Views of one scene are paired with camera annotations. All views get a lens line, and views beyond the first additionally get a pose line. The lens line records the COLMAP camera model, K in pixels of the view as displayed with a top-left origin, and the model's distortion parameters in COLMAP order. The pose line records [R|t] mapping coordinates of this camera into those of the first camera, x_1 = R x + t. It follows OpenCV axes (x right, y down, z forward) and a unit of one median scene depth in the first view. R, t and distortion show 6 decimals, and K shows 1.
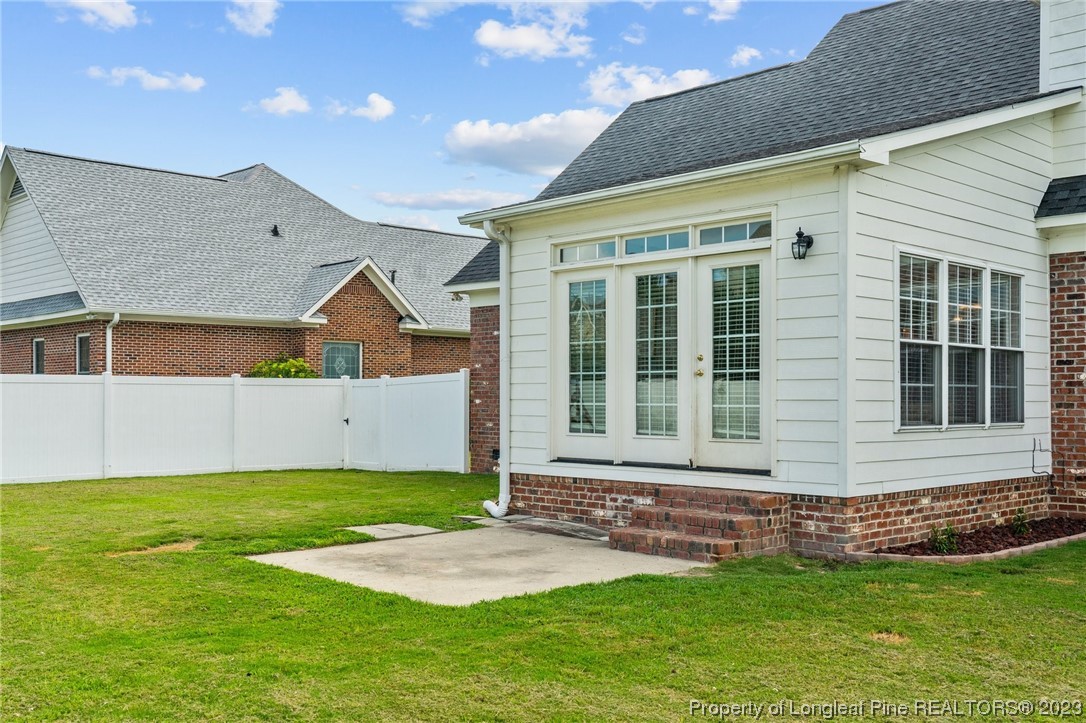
lens RADIAL K [[1090.4, 0, 544.2], [0, 1090.4, 365.8], [0, 0, 1]] dist [0.014385, 0.000000]
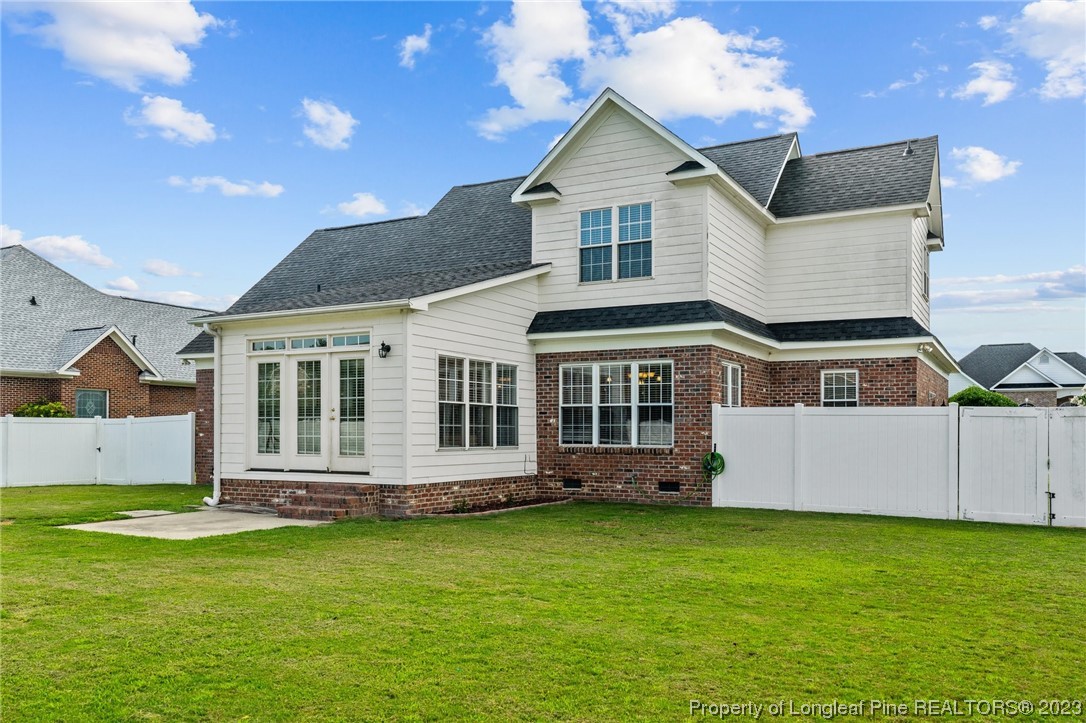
lens RADIAL K [[863.1, 0, 530.3], [0, 863.1, 424.5], [0, 0, 1]] dist [0.001249, -0.004661]
pose [[0.955498, 0.003817, 0.294973, 0.032658], [-0.009665, 0.999785, 0.018368, -0.010973], [-0.294840, -0.020401, 0.955329, -0.392062]]
